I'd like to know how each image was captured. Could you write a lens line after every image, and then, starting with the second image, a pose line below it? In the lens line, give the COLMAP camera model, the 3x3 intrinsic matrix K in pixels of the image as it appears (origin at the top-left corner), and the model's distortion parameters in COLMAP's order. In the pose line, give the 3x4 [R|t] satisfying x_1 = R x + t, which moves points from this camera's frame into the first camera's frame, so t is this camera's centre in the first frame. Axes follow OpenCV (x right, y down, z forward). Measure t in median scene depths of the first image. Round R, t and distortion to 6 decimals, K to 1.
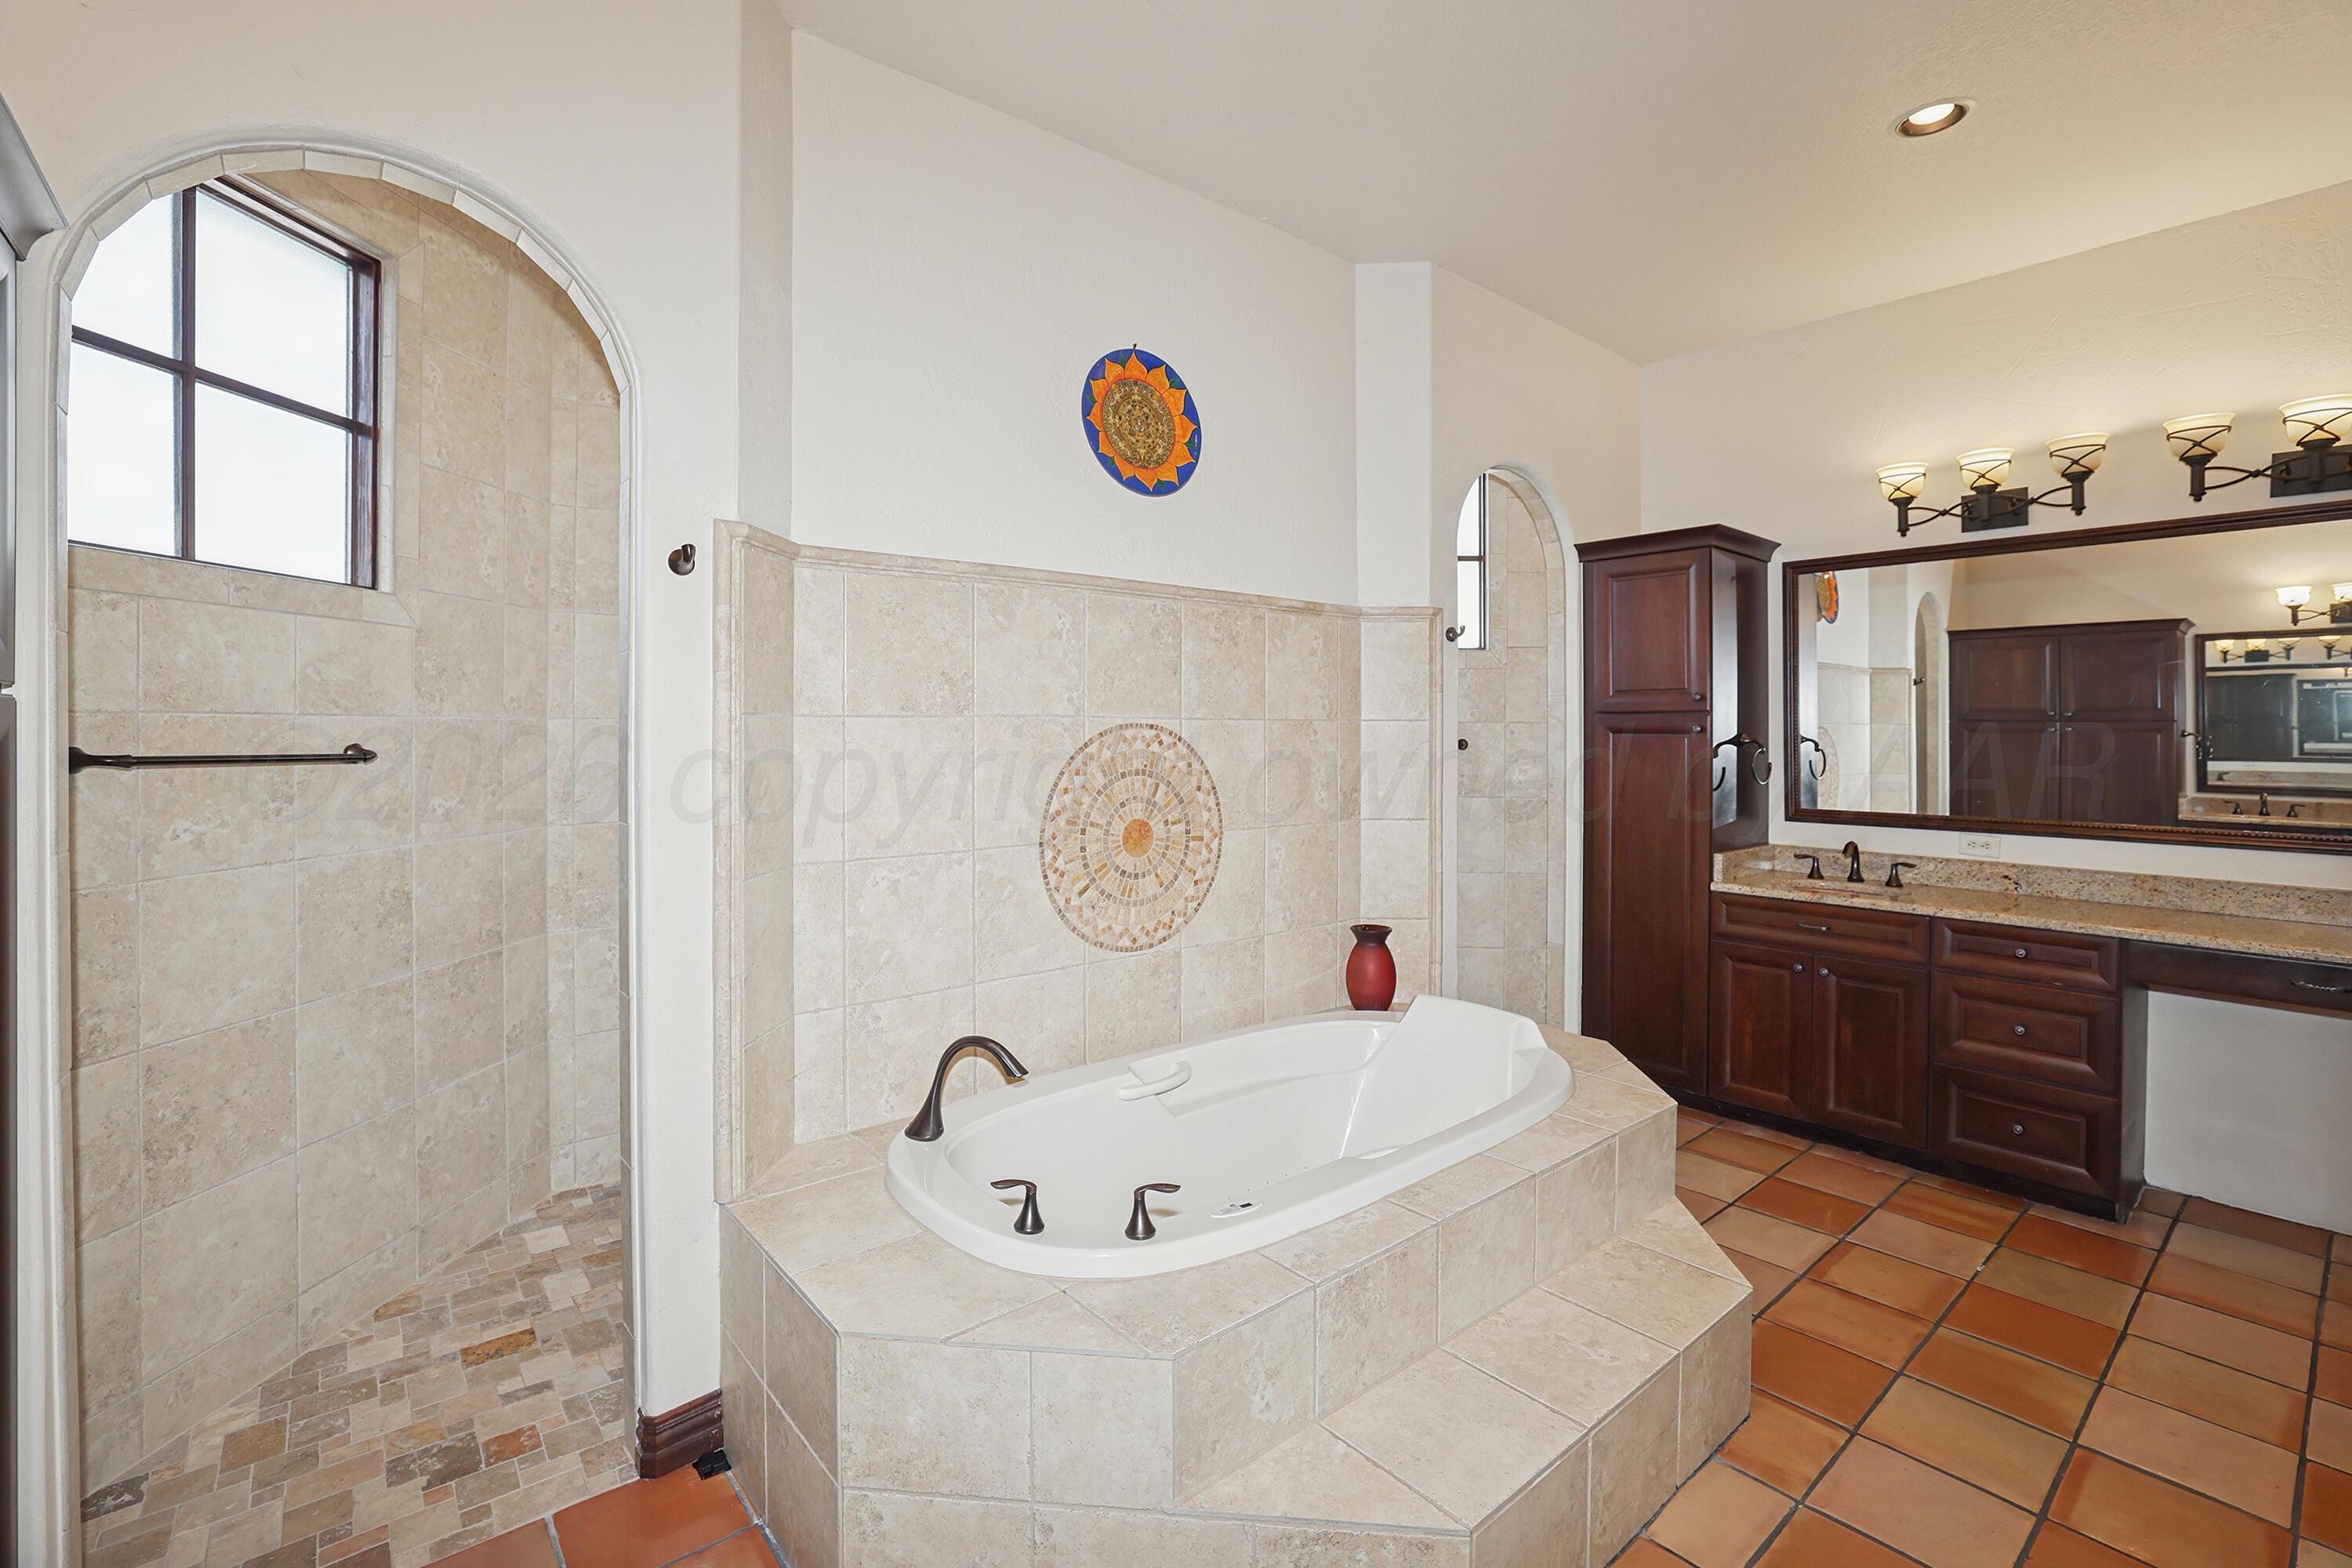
lens RADIAL K [[1030.5, 0, 1152.7], [0, 1030.5, 739.4], [0, 0, 1]] dist [-0.048627, 0.011764]
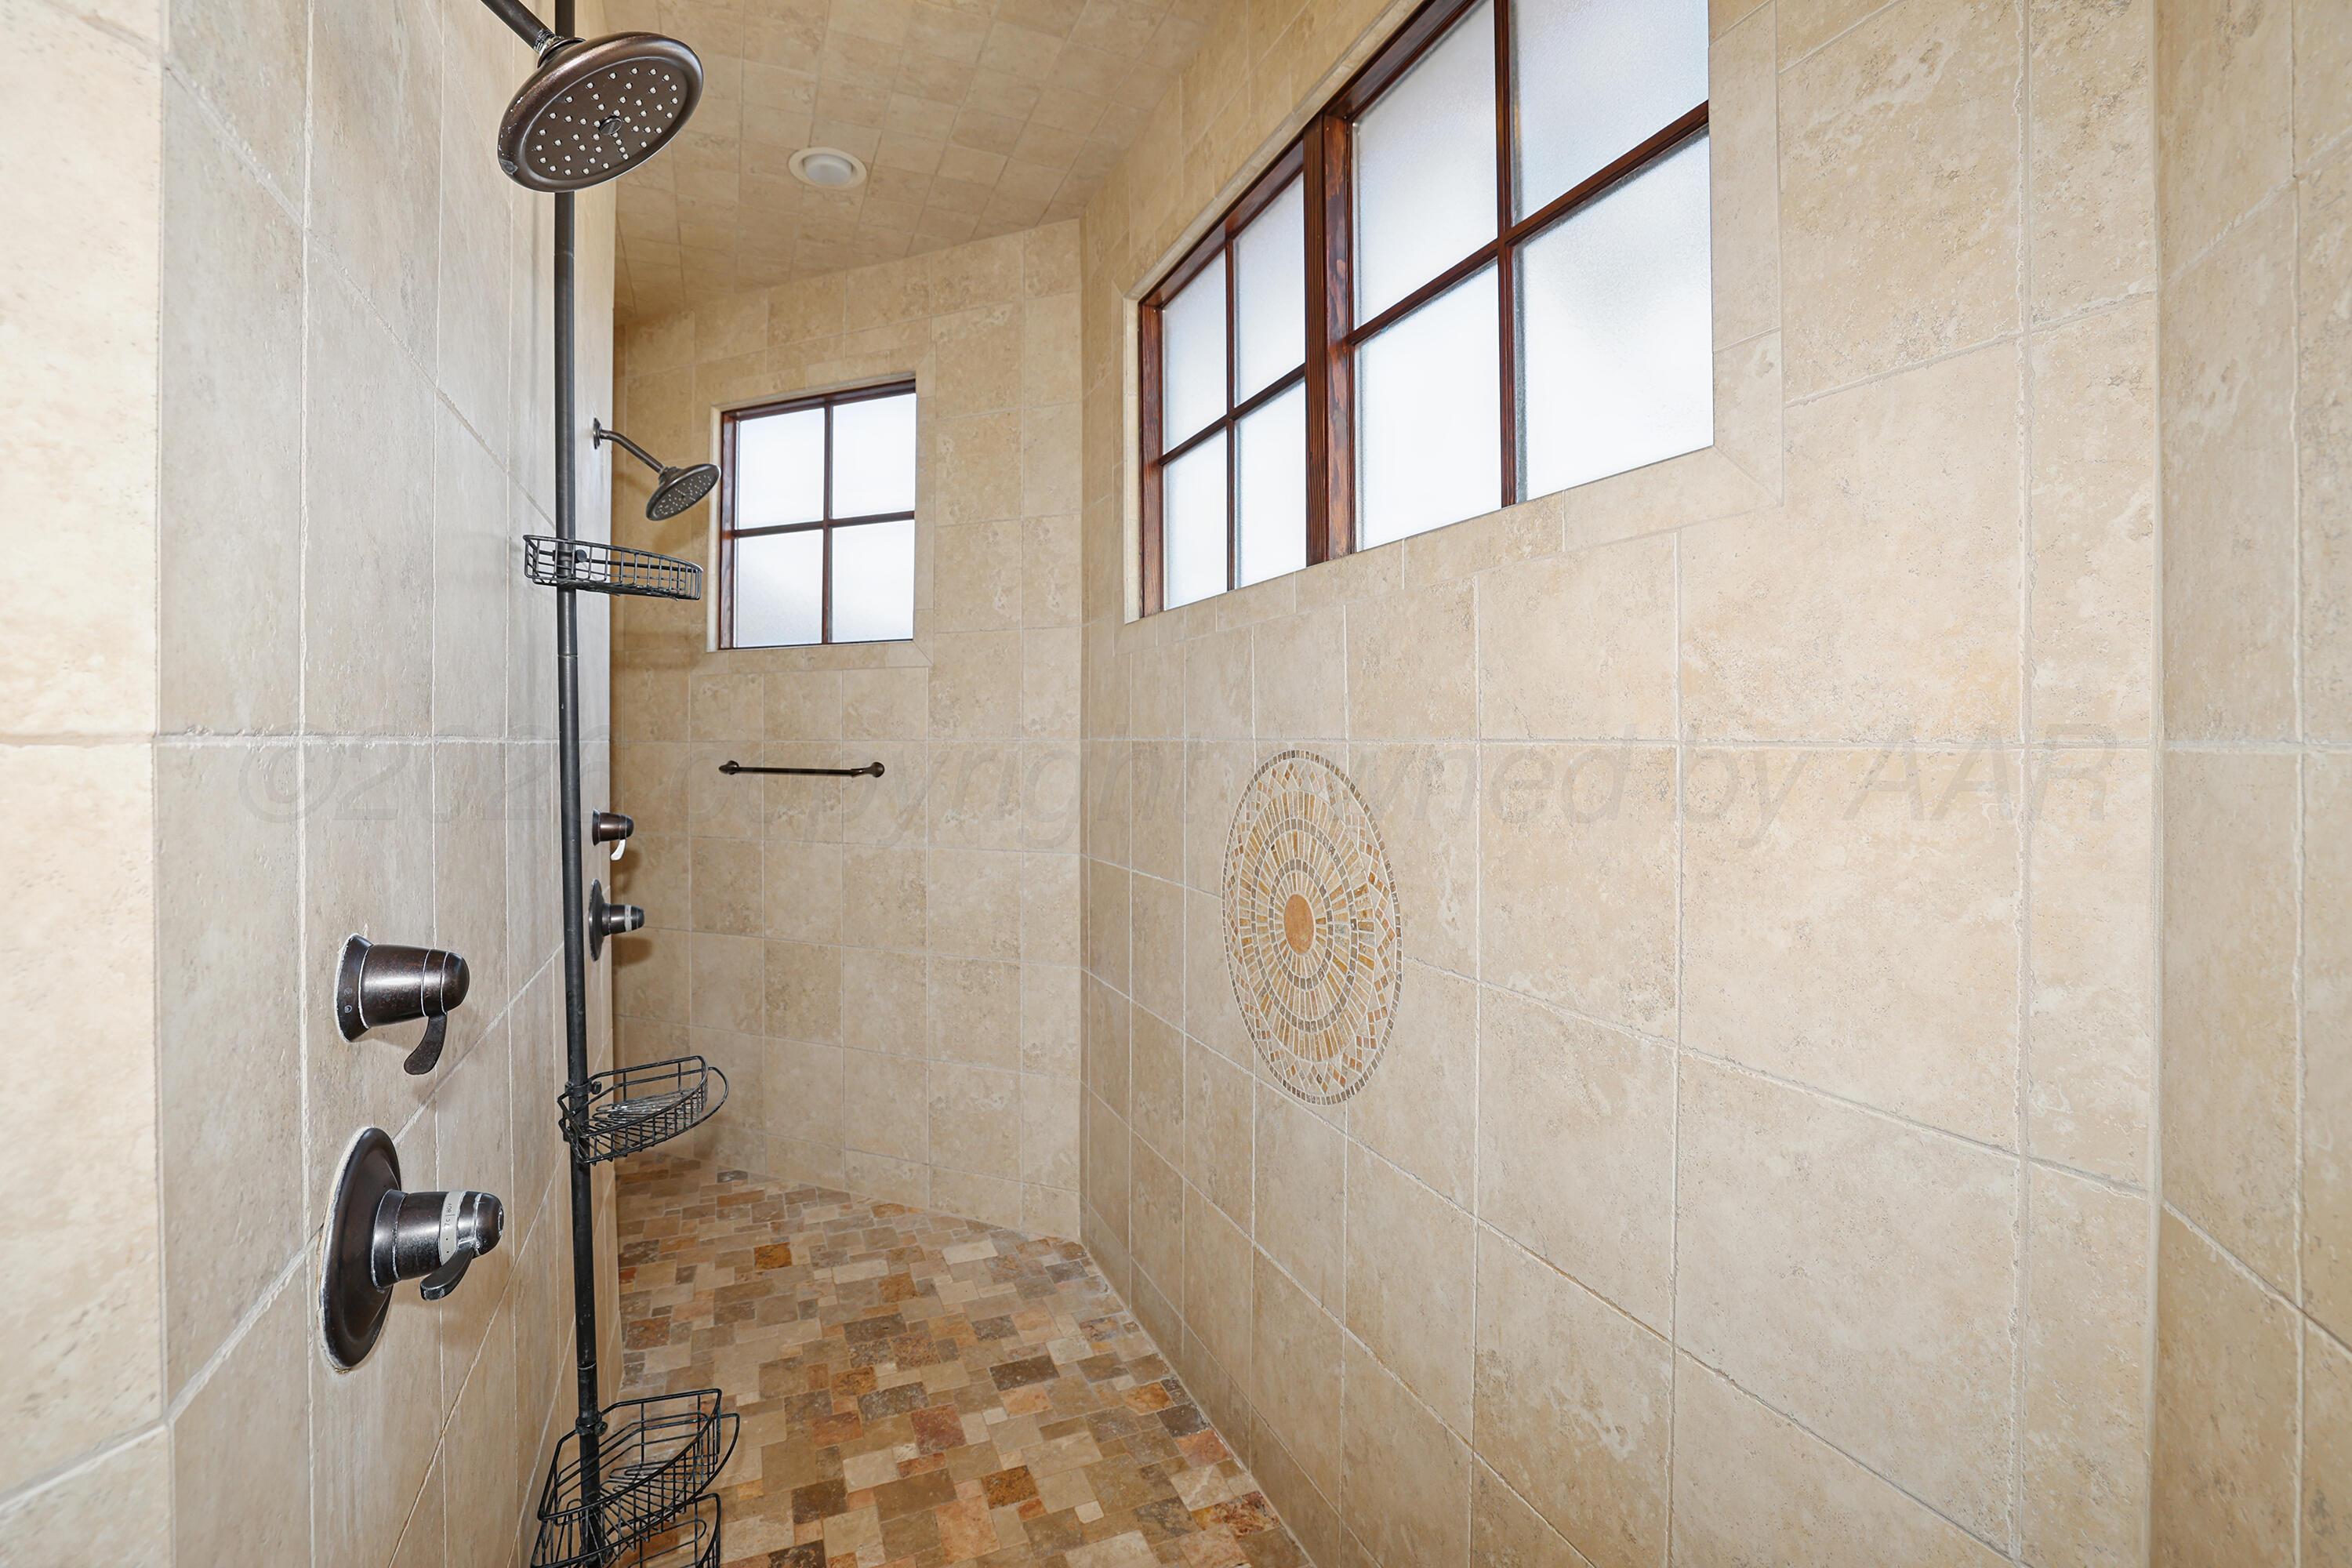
lens RADIAL K [[1030.5, 0, 1152.7], [0, 1030.5, 739.4], [0, 0, 1]] dist [-0.048627, 0.011764]
pose [[-0.274391, 0.000816, -0.961618, 0.388501], [-0.006969, 0.999972, 0.002838, -0.031054], [0.961593, 0.007480, -0.274377, 1.680524]]
